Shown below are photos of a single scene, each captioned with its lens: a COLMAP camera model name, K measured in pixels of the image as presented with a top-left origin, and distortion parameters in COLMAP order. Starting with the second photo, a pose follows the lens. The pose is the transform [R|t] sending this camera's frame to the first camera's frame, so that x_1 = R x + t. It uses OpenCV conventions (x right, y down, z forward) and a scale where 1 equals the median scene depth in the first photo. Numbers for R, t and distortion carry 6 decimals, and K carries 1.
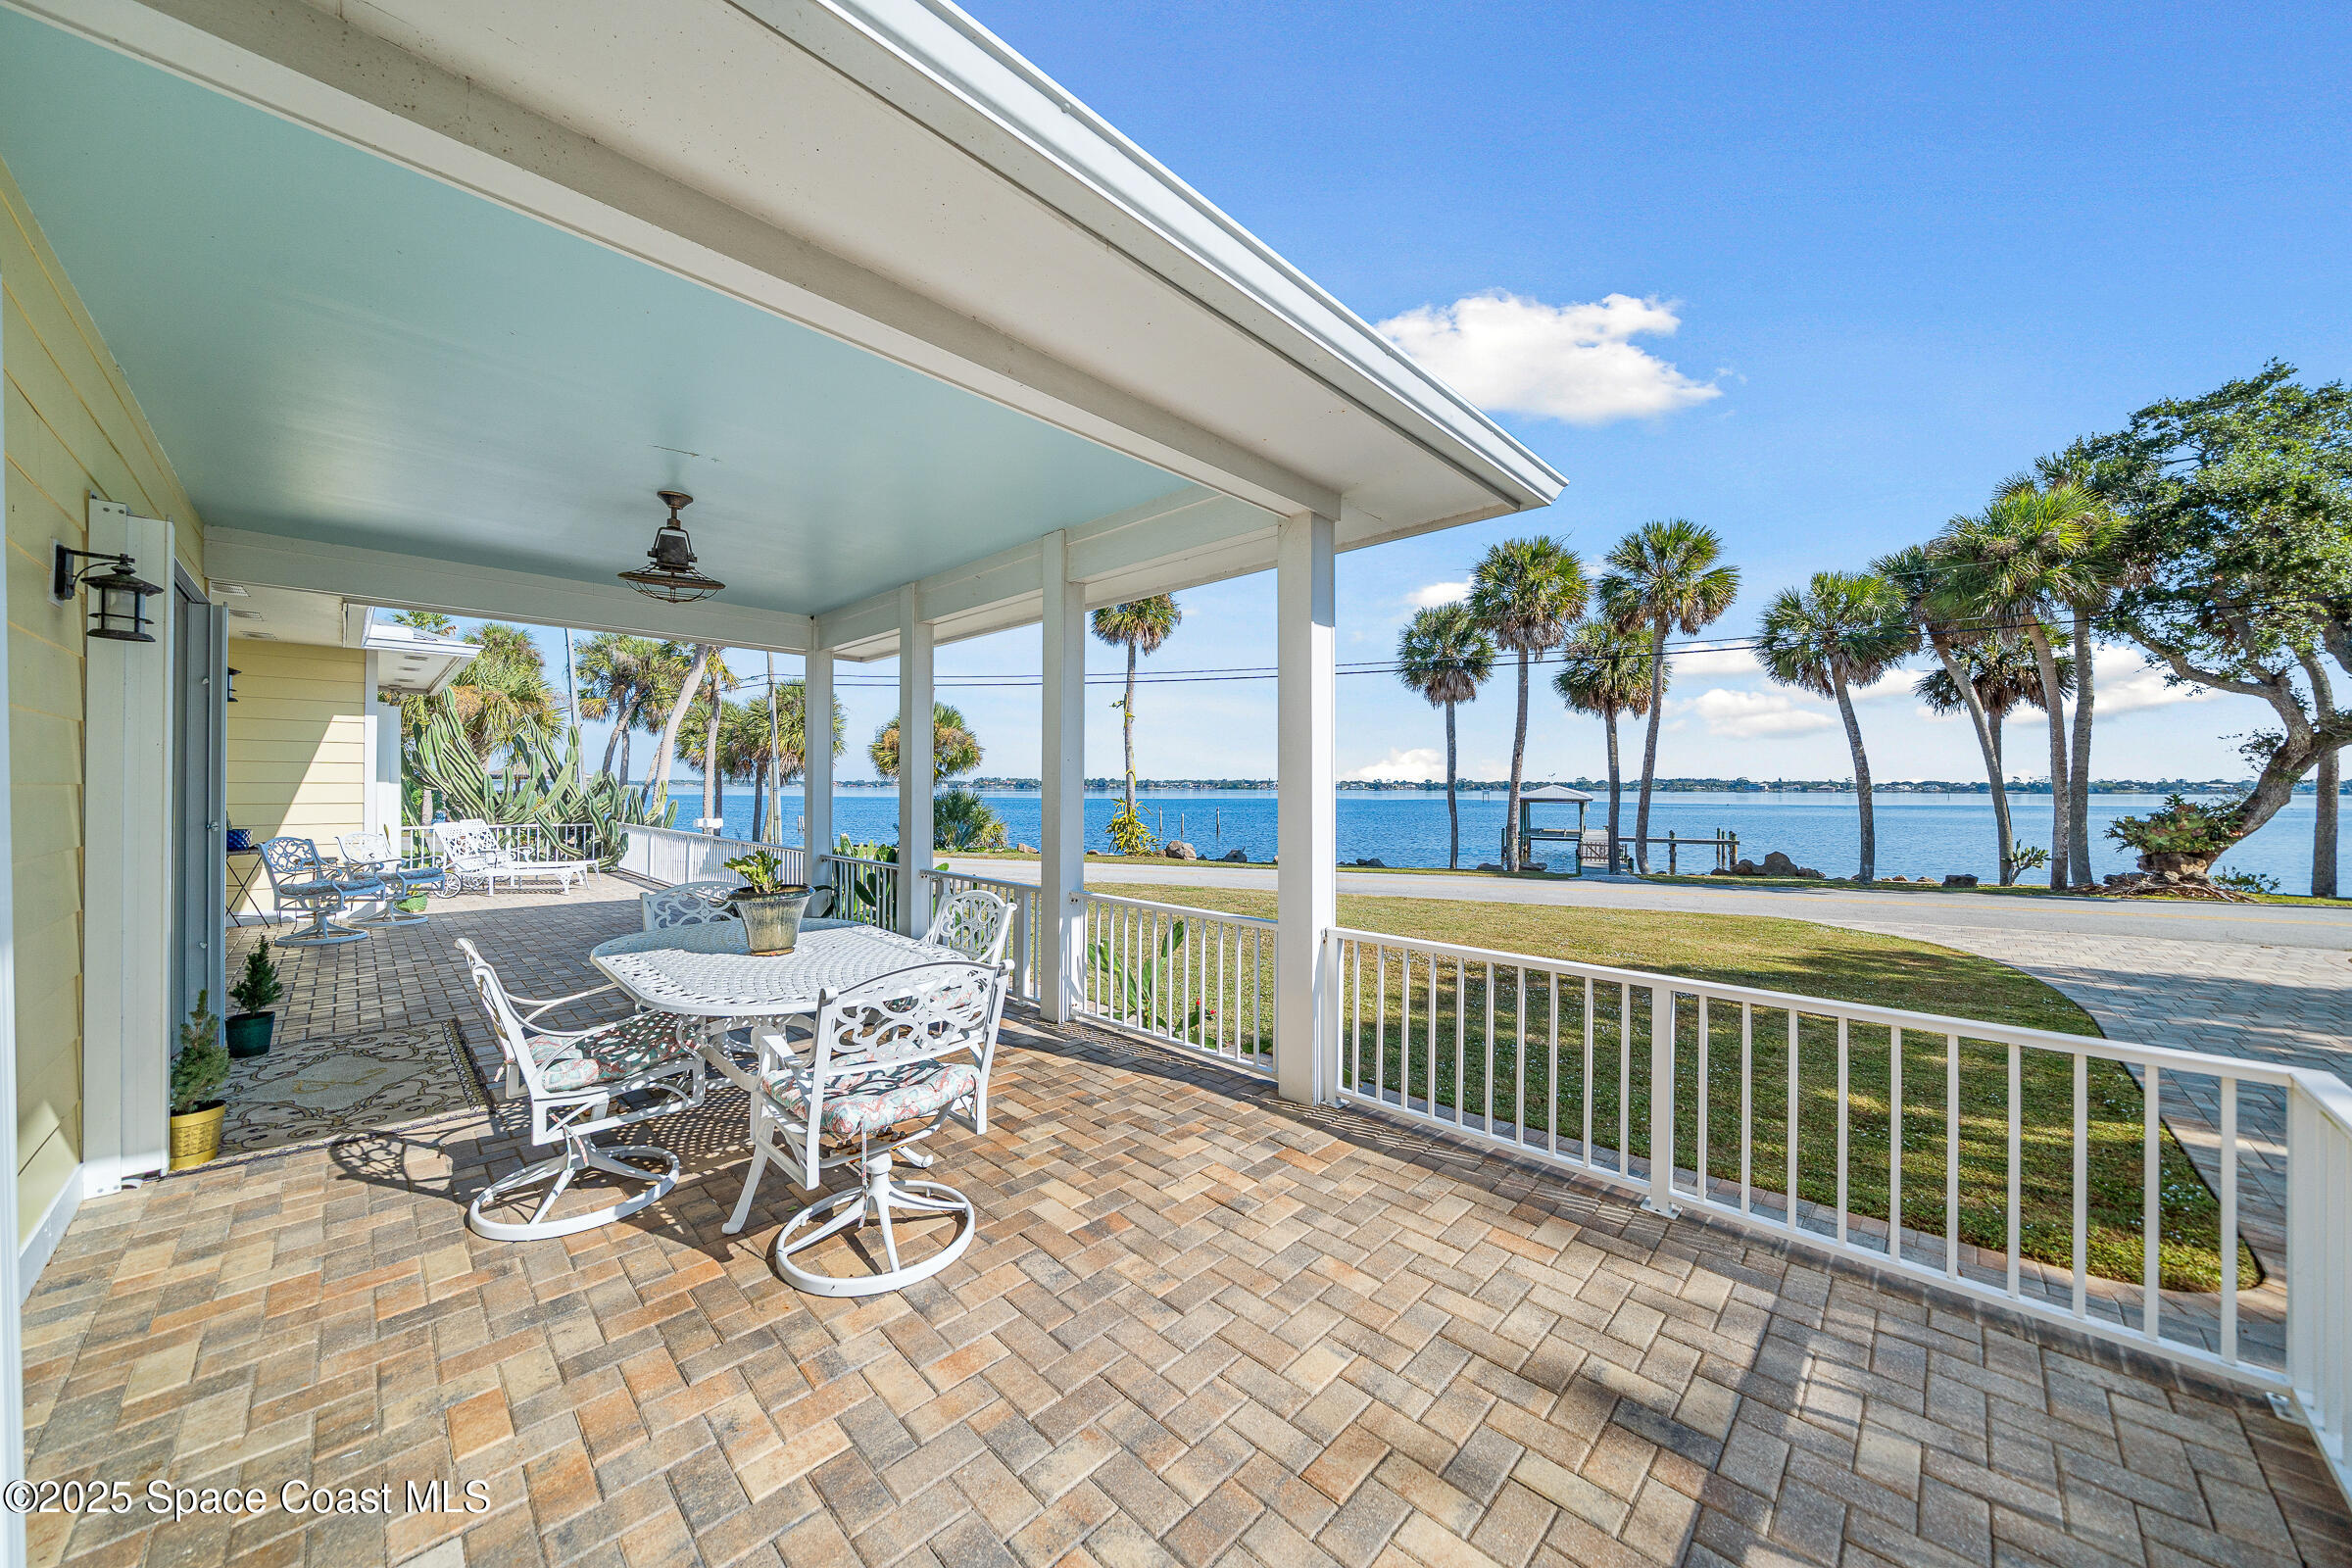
lens RADIAL K [[805.4, 0, 1165.7], [0, 805.4, 784.1], [0, 0, 1]] dist [-0.001095, -0.000046]
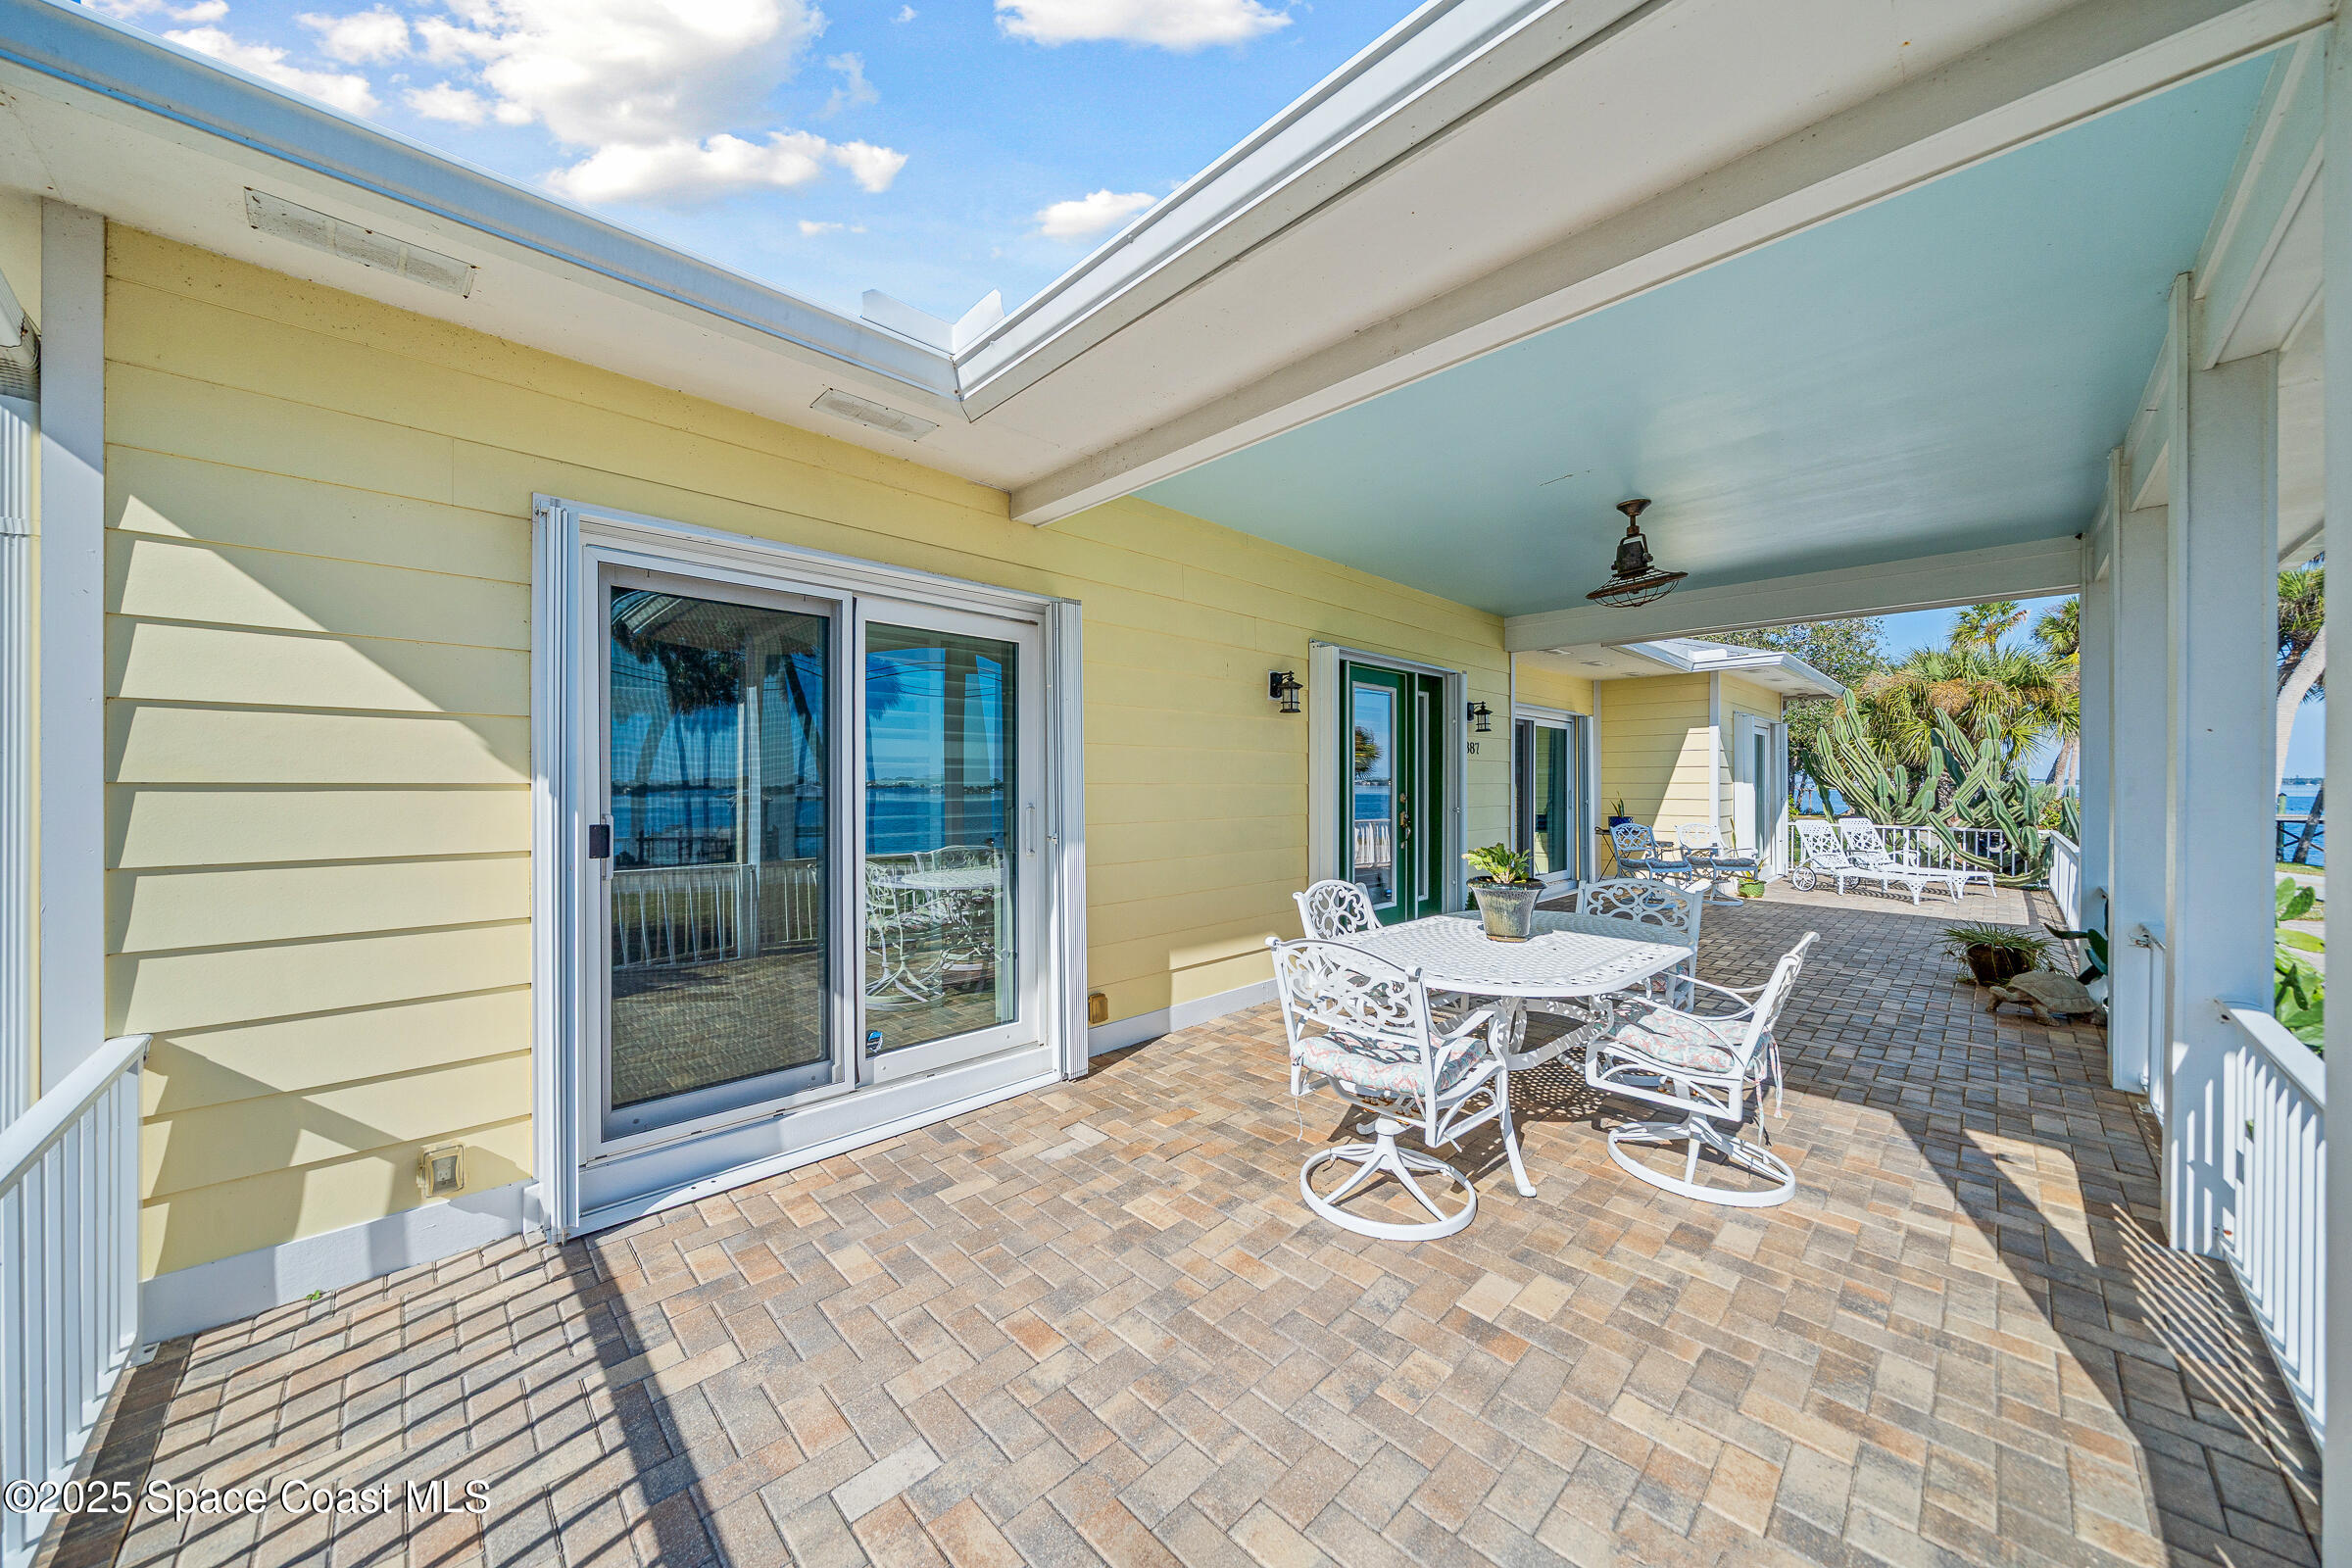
lens RADIAL K [[805.4, 0, 1164.8], [0, 805.4, 786.1], [0, 0, 1]] dist [-0.001095, -0.000046]
pose [[-0.023164, -0.001234, -0.999731, 0.468297], [0.003327, 0.999994, -0.001312, 0.004595], [0.999726, -0.003356, -0.023160, 0.450598]]
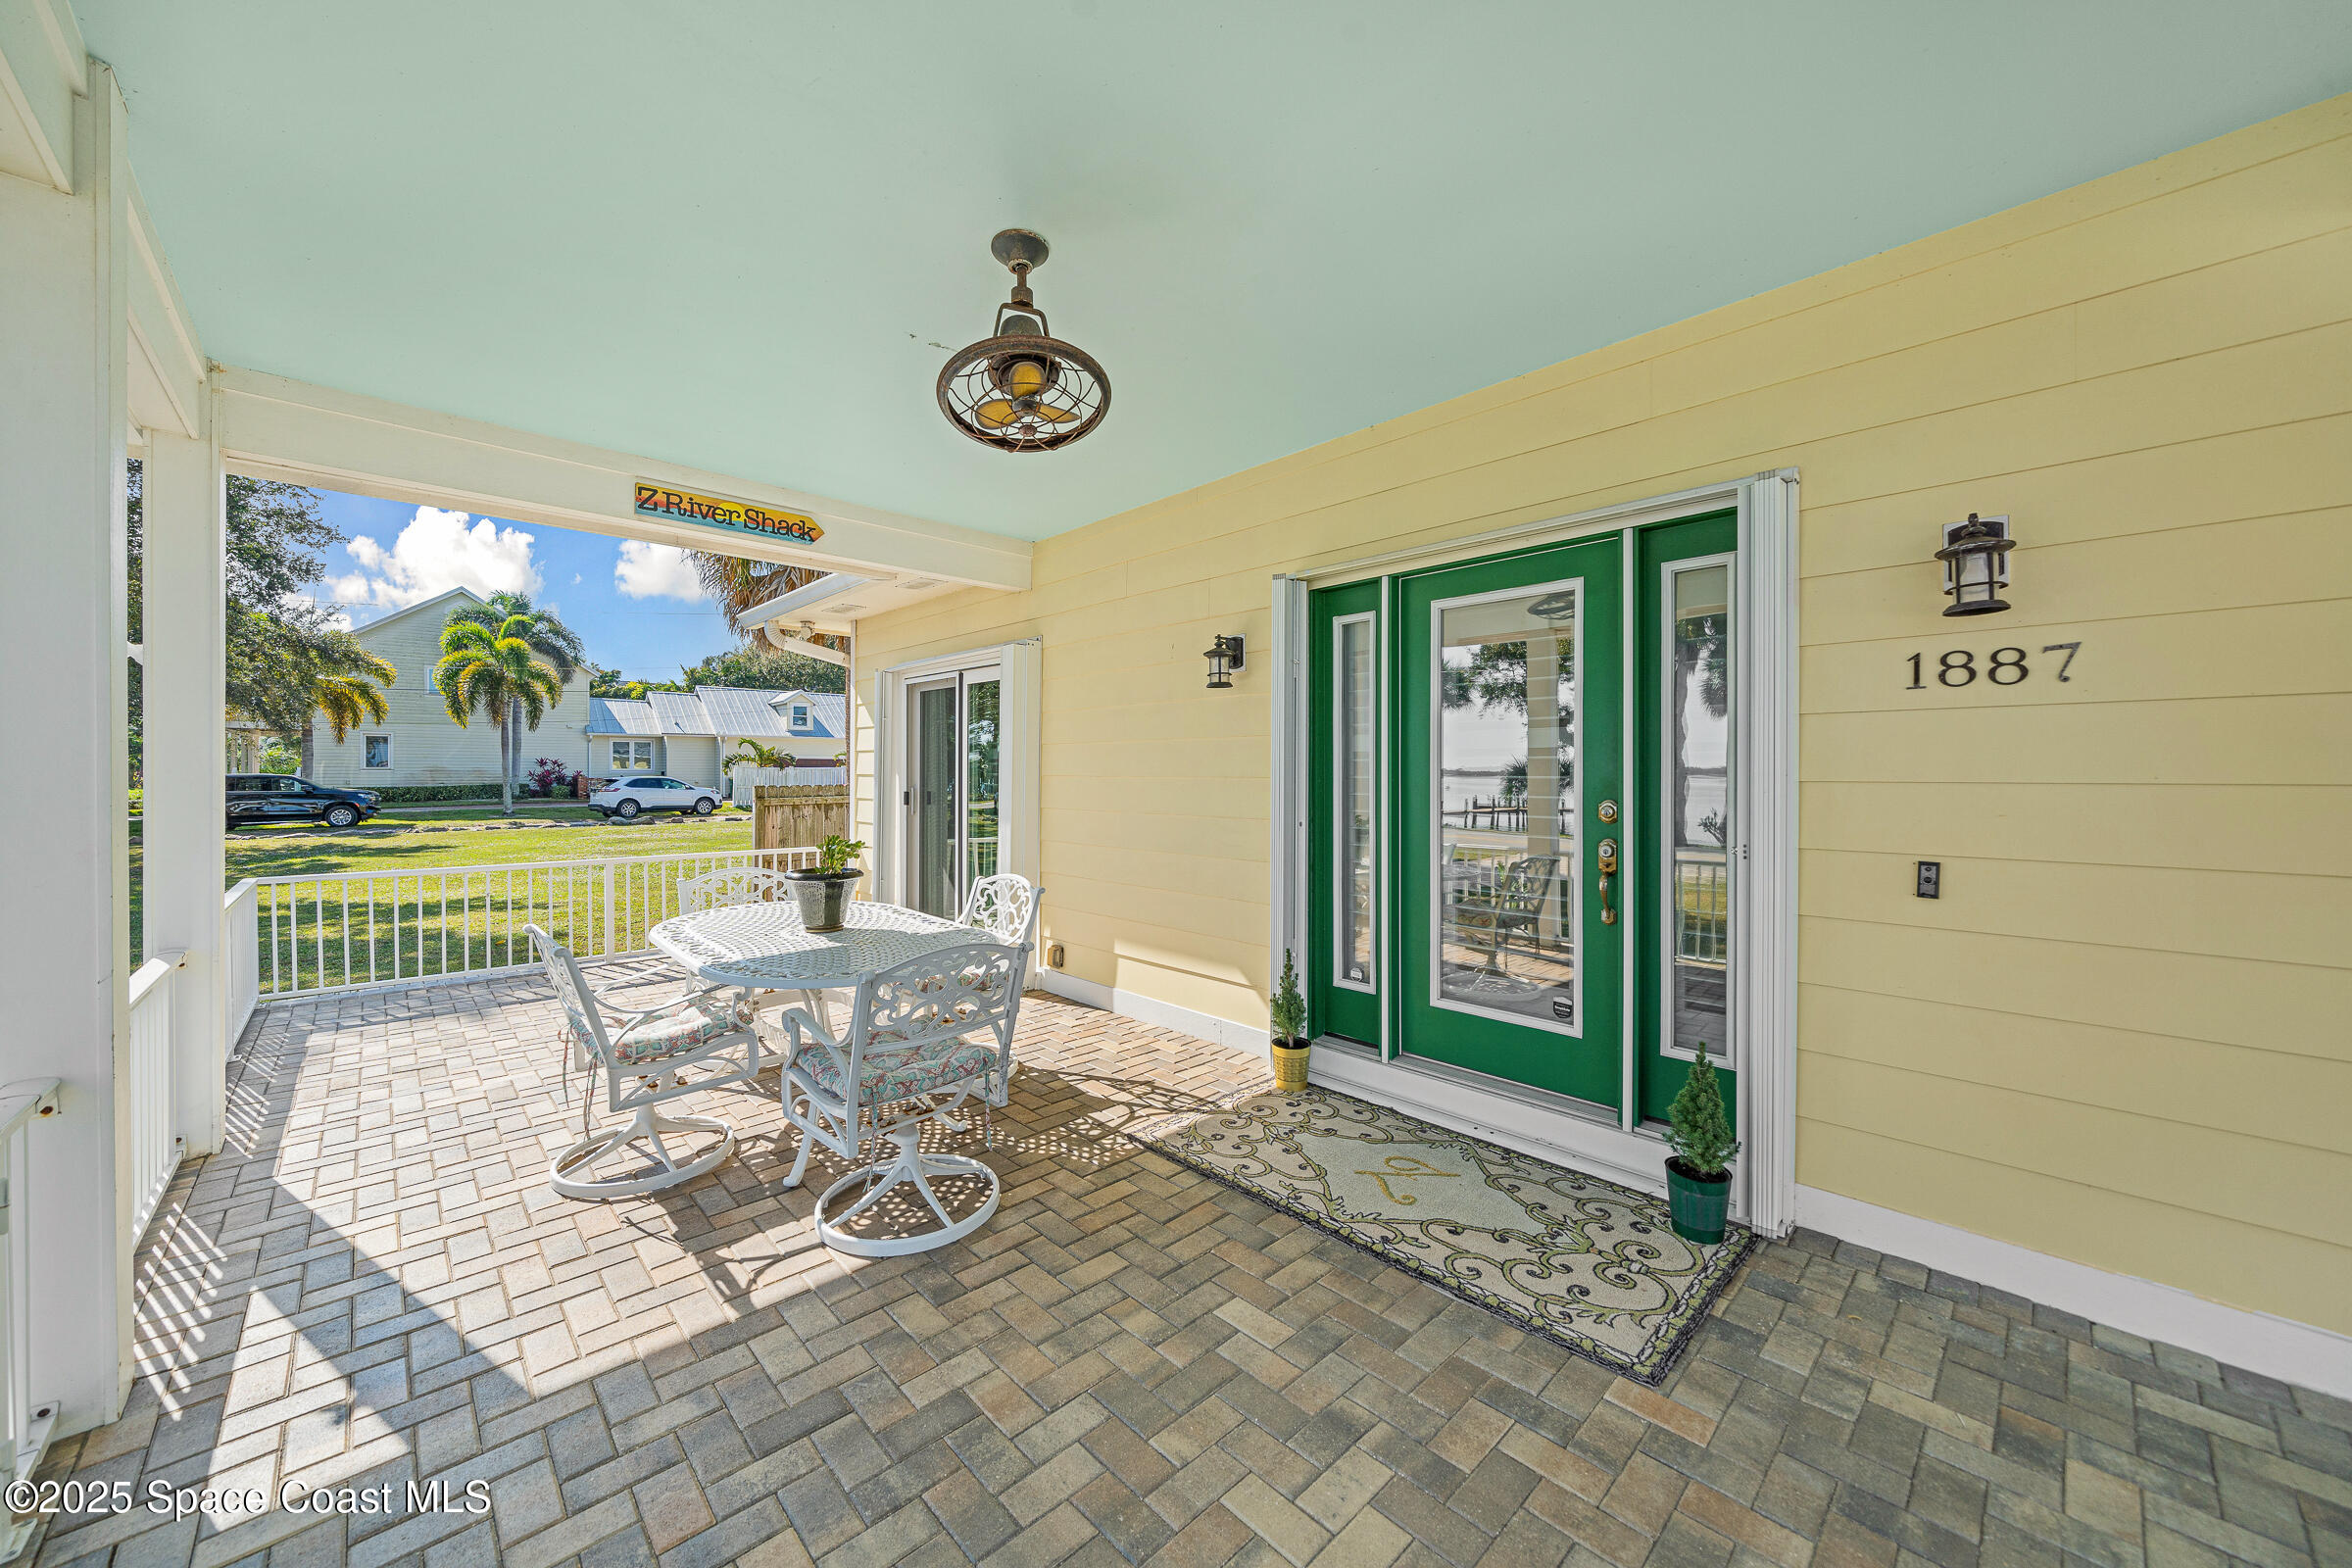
lens RADIAL K [[864.8, 0, 1182.7], [0, 864.8, 778.7], [0, 0, 1]] dist [-0.001148, 0.000021]
pose [[-0.999169, -0.006289, 0.040268, -0.780959], [-0.006104, 0.999970, 0.004726, -0.003649], [-0.040297, 0.004476, -0.999178, 1.668680]]
